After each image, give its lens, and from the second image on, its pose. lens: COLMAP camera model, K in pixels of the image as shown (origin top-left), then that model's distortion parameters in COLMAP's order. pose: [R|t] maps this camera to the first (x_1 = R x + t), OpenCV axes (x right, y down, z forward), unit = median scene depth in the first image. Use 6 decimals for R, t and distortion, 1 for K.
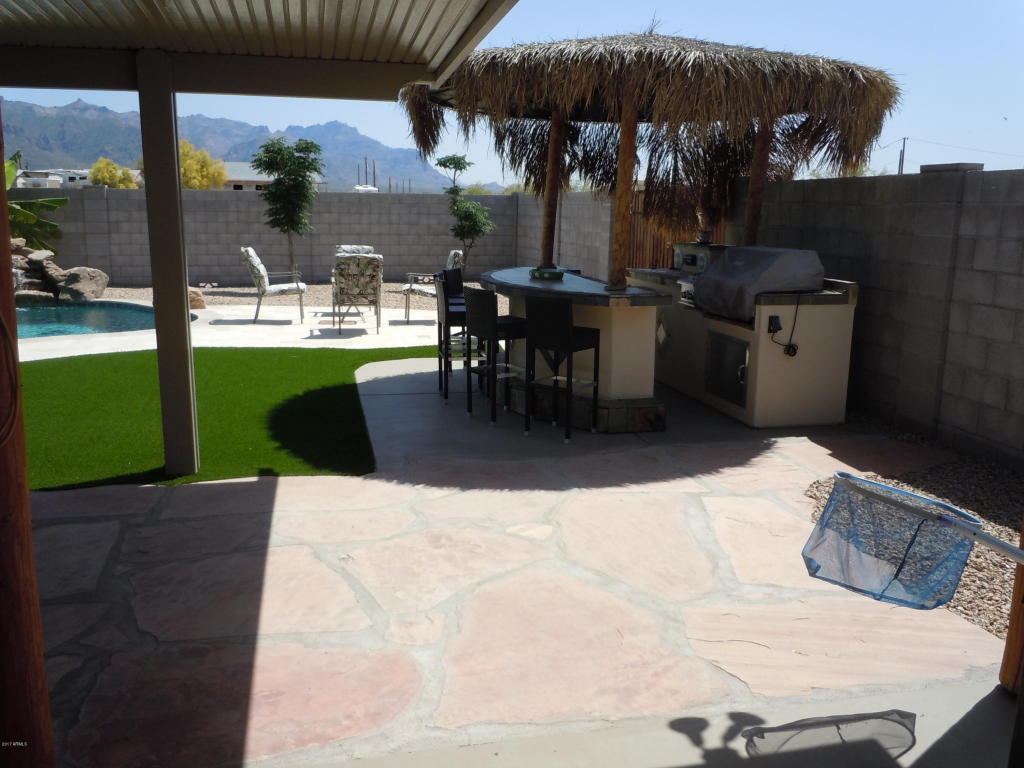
lens RADIAL K [[864.5, 0, 512.0], [0, 864.5, 384.0], [0, 0, 1]] dist [0.050762, -0.119382]
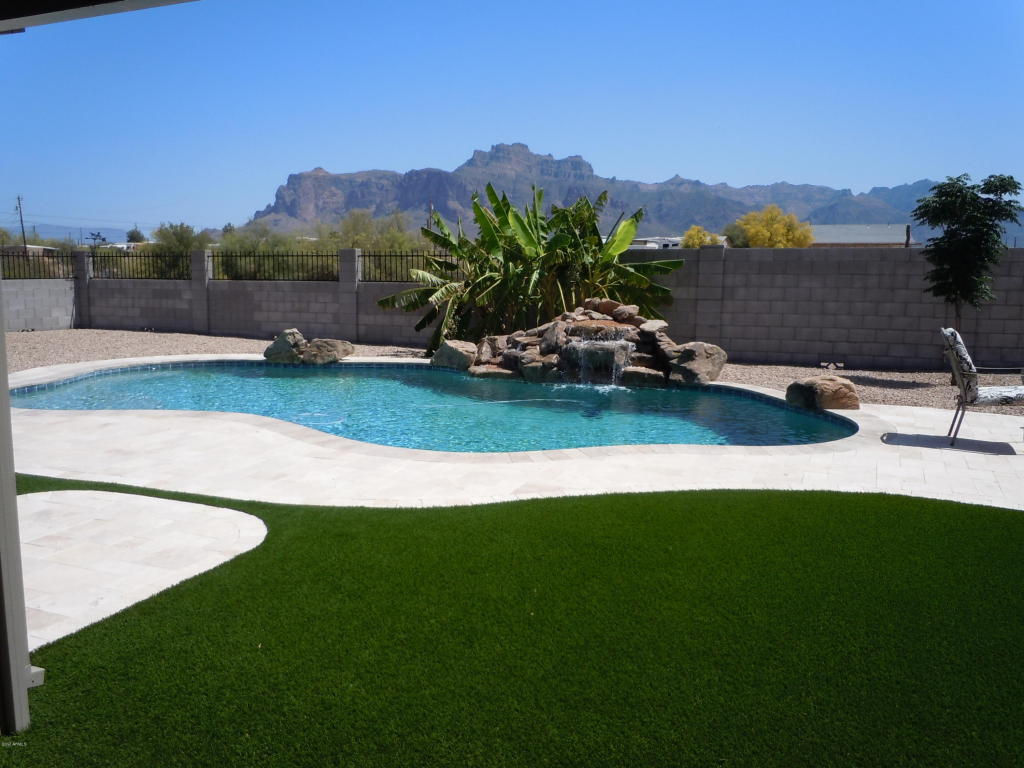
lens RADIAL K [[864.5, 0, 512.0], [0, 864.5, 384.0], [0, 0, 1]] dist [0.050762, -0.119382]
pose [[0.808301, 0.072130, -0.584335, -0.125975], [-0.113485, 0.992944, -0.034413, -0.037839], [0.577730, 0.094129, 0.810783, 0.192561]]
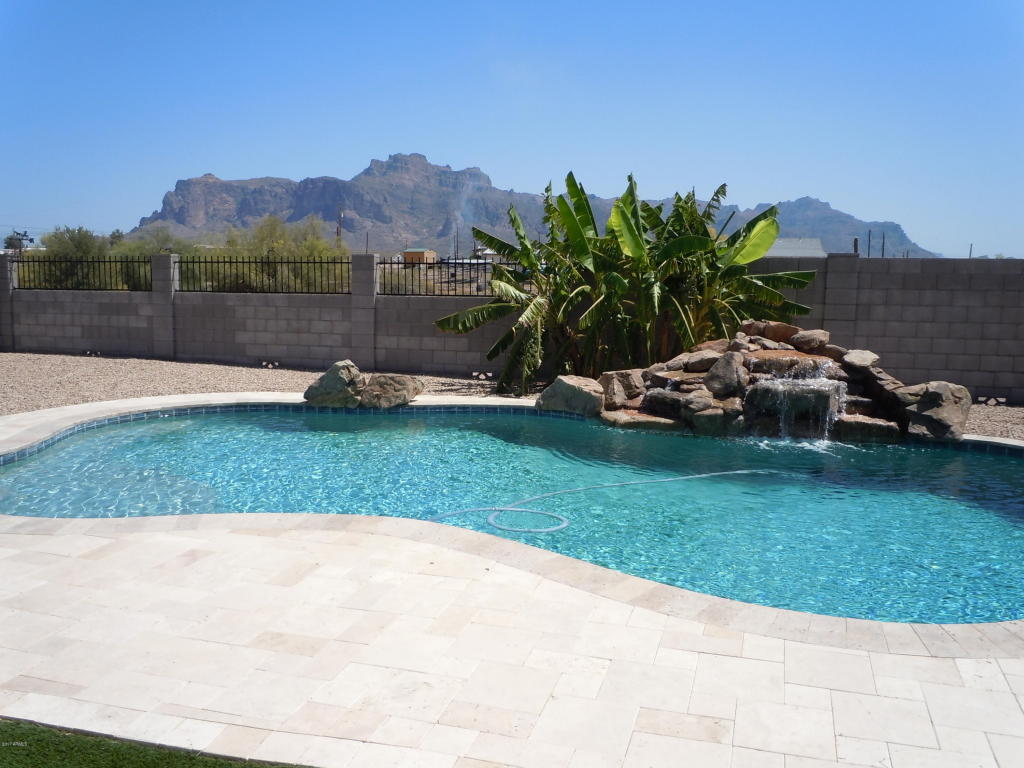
lens RADIAL K [[864.5, 0, 512.0], [0, 864.5, 384.0], [0, 0, 1]] dist [0.050762, -0.119382]
pose [[0.870316, 0.059332, -0.488907, -0.367518], [-0.100807, 0.993160, -0.058922, -0.053453], [0.482067, 0.100566, 0.870344, 0.261763]]
